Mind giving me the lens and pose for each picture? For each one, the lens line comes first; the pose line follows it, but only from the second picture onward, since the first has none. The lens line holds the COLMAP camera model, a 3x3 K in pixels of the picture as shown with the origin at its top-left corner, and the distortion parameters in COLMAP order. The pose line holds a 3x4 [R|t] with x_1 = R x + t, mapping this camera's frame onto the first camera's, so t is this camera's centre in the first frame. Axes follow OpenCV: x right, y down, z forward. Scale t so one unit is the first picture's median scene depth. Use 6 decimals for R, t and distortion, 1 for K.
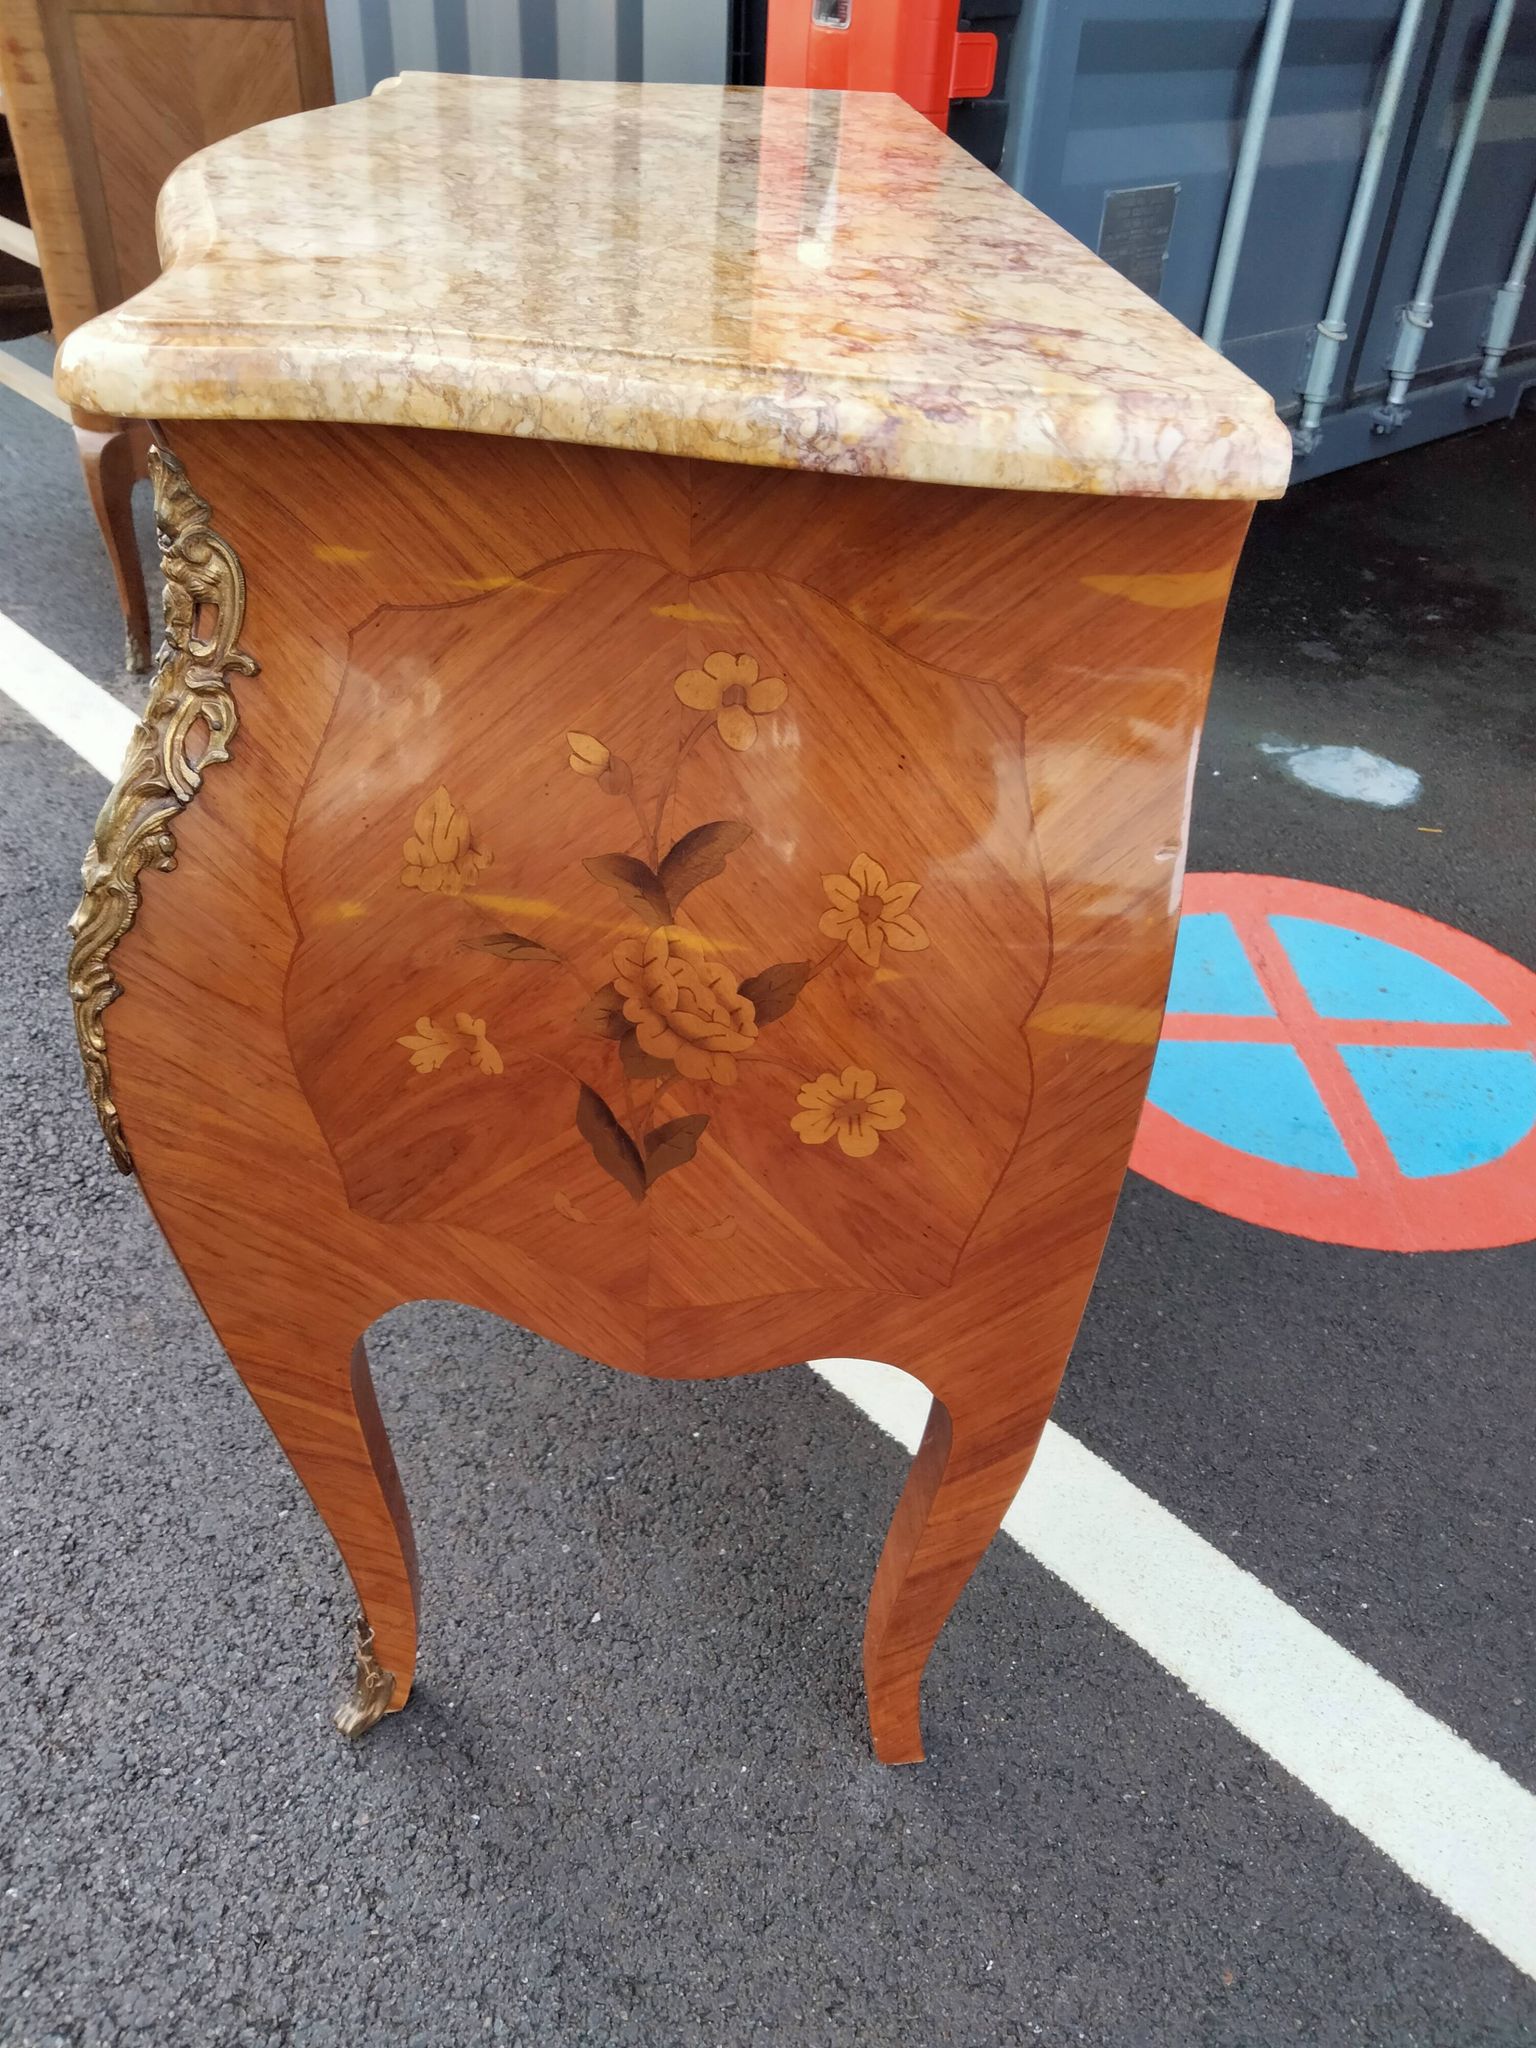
lens RADIAL K [[1509.4, 0, 777.7], [0, 1509.4, 1028.9], [0, 0, 1]] dist [0.050193, -0.049337]
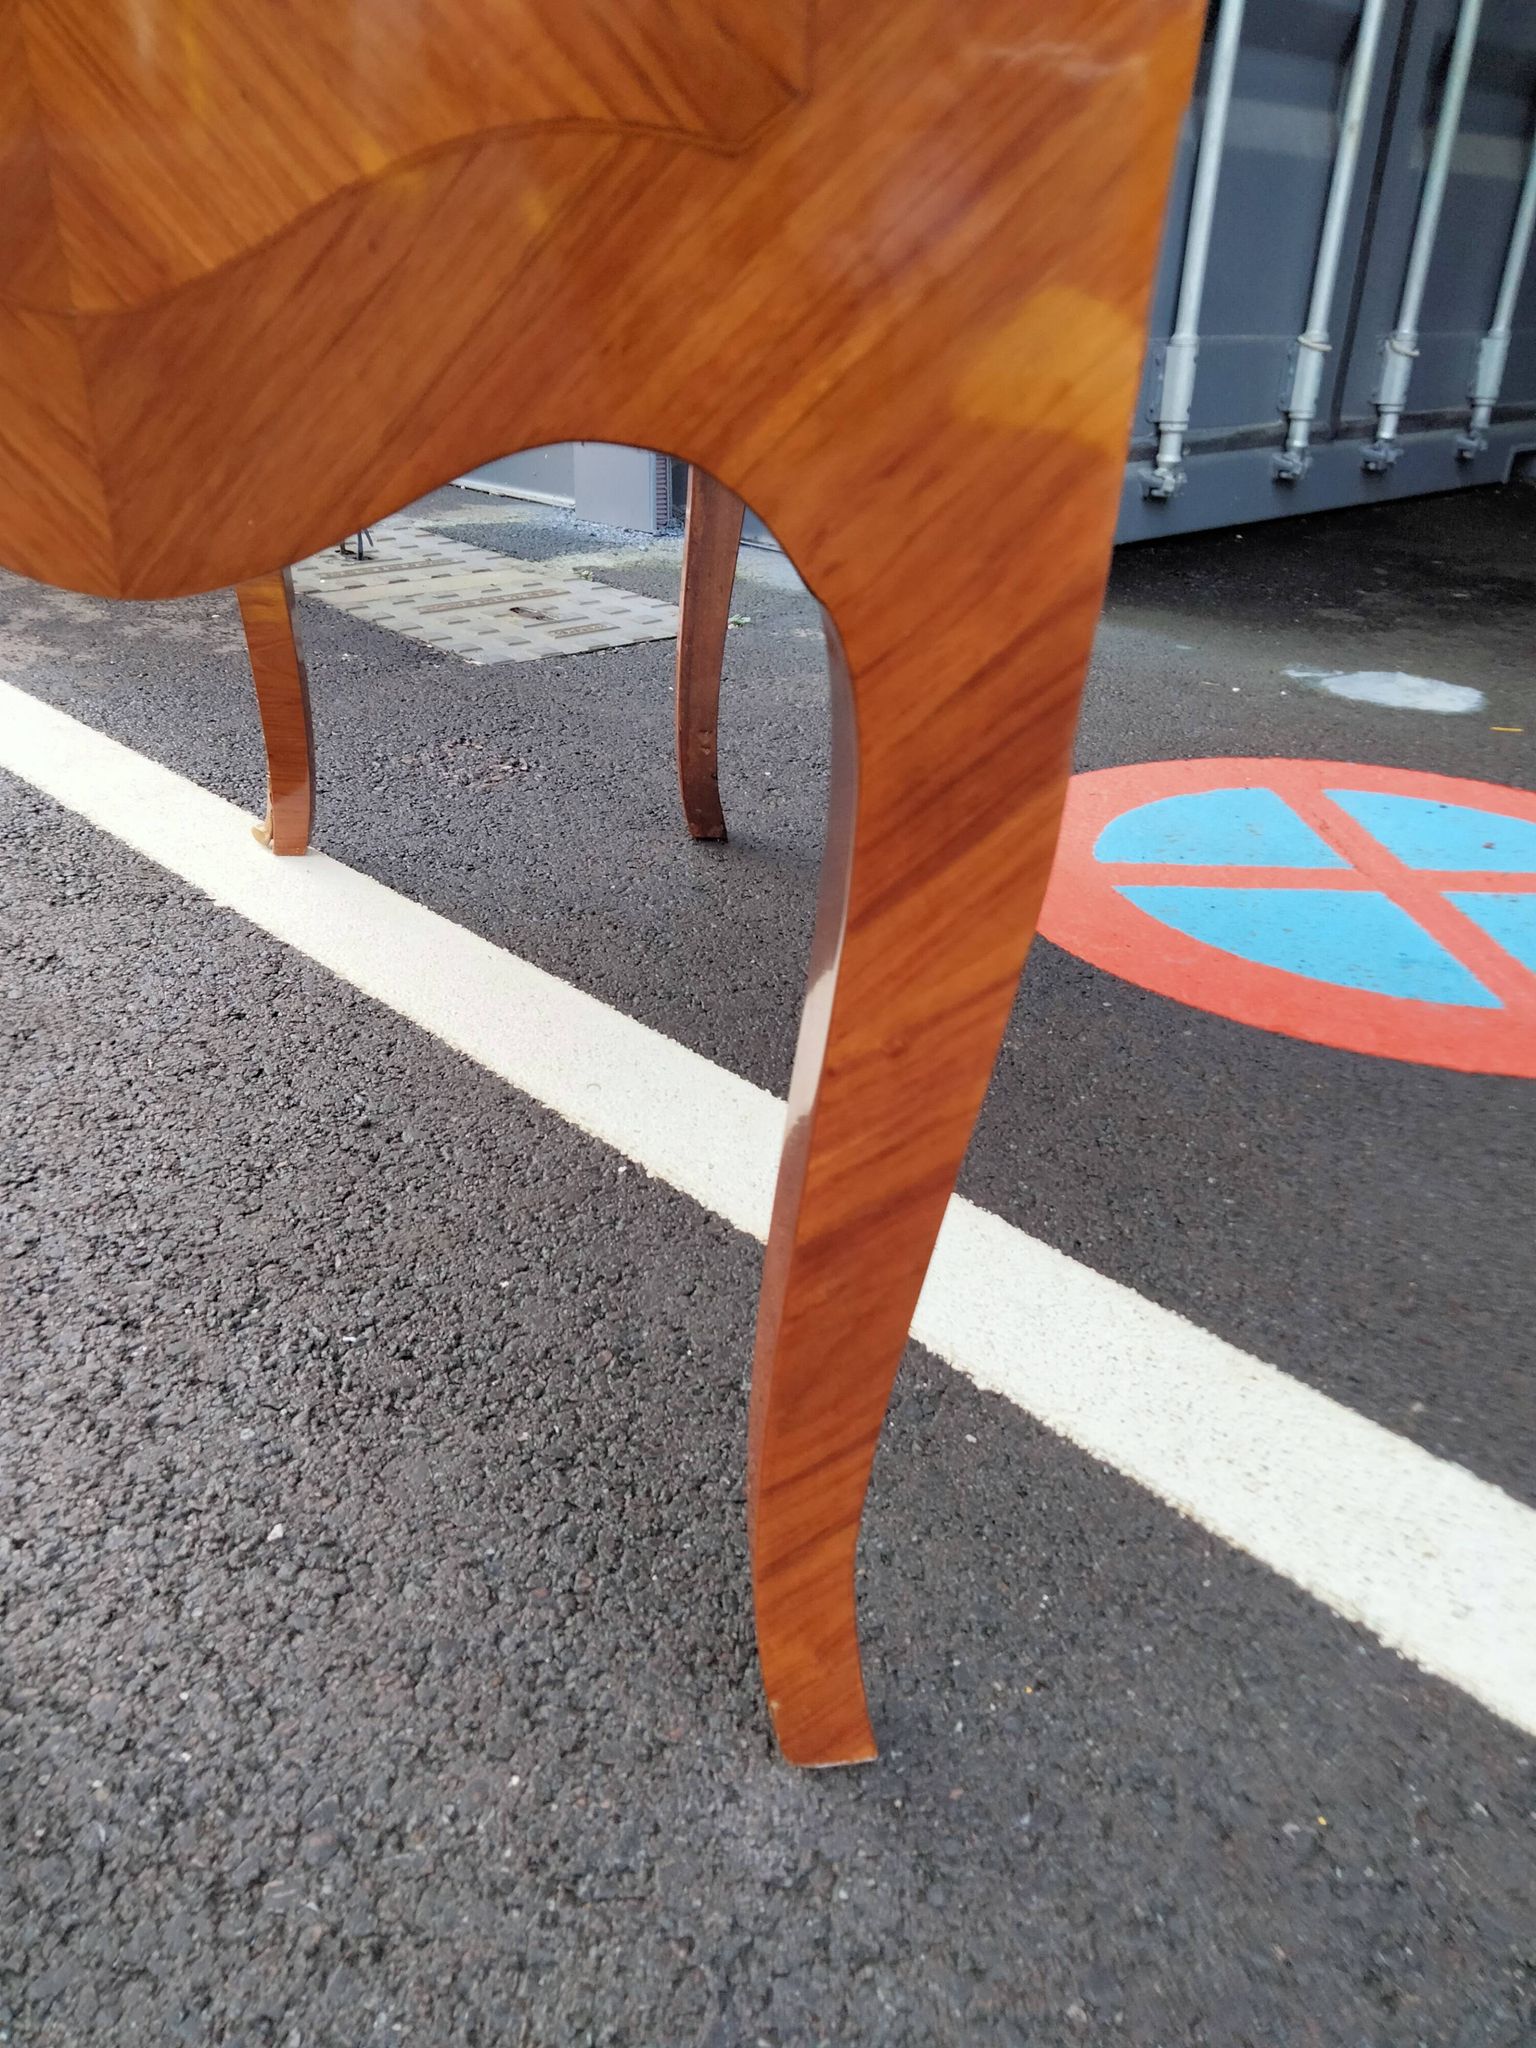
lens RADIAL K [[1506.2, 0, 752.2], [0, 1506.2, 1033.3], [0, 0, 1]] dist [0.058741, -0.061144]
pose [[0.999542, -0.027230, -0.013166, 0.059515], [0.024821, 0.987223, -0.157402, 0.280133], [0.017284, 0.157004, 0.987447, 0.405185]]
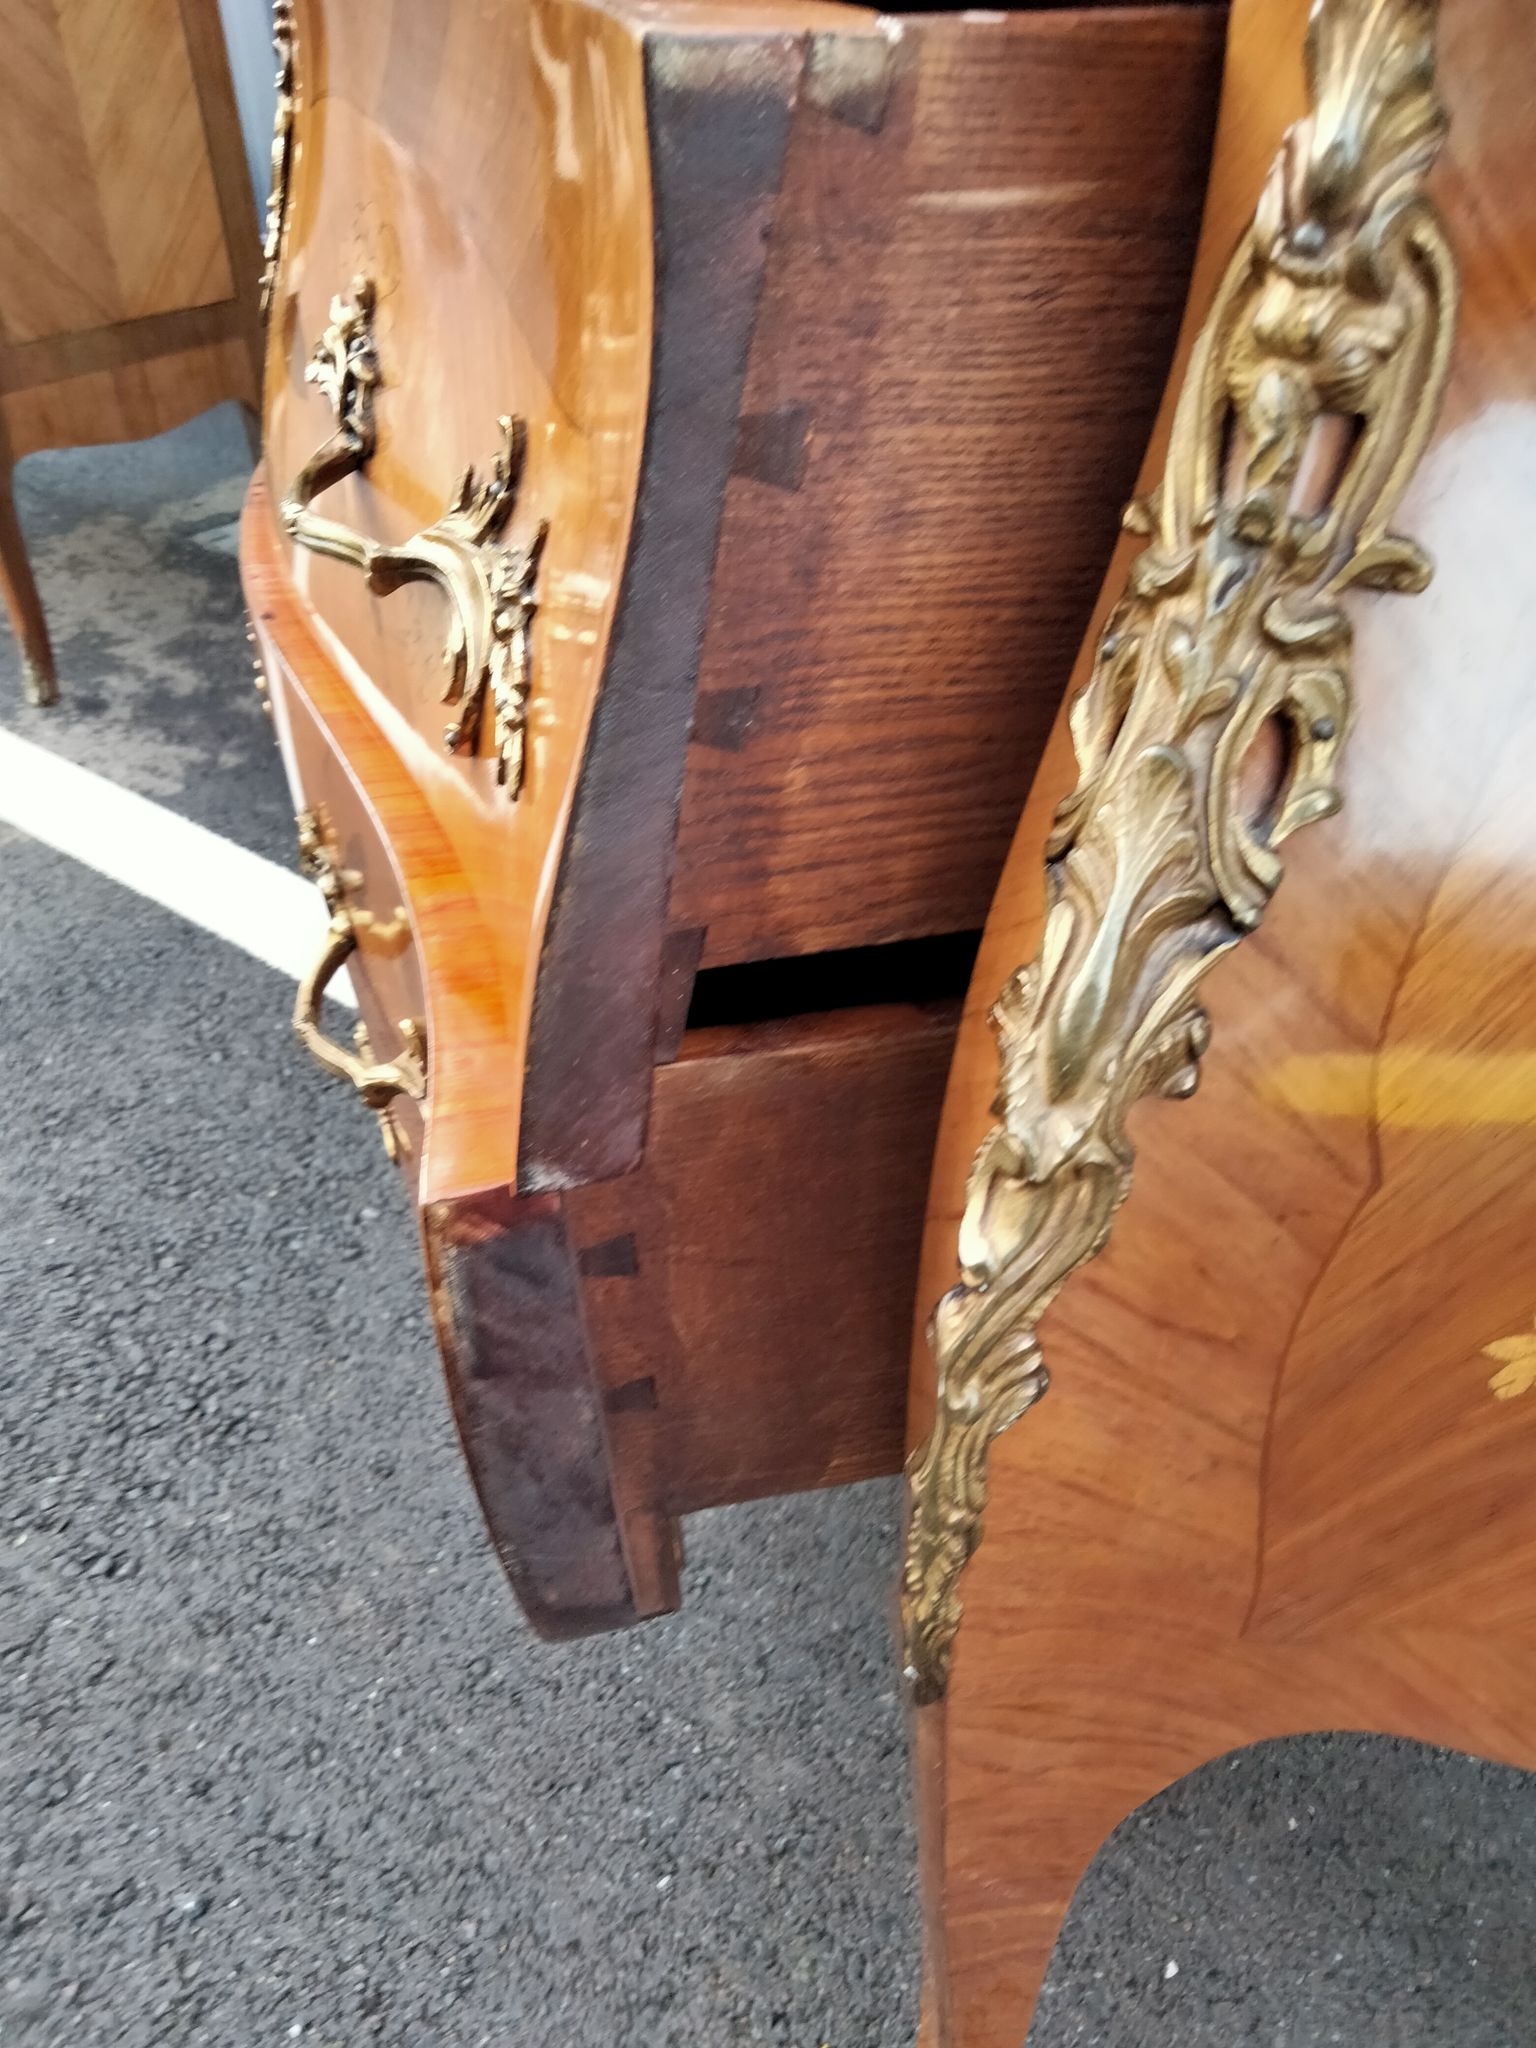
lens RADIAL K [[1506.2, 0, 752.2], [0, 1506.2, 1033.3], [0, 0, 1]] dist [0.058741, -0.061144]
pose [[0.985324, -0.143365, 0.092641, -0.291121], [0.140361, 0.989363, 0.038208, -0.080569], [-0.097133, -0.024644, 0.994966, 0.317340]]
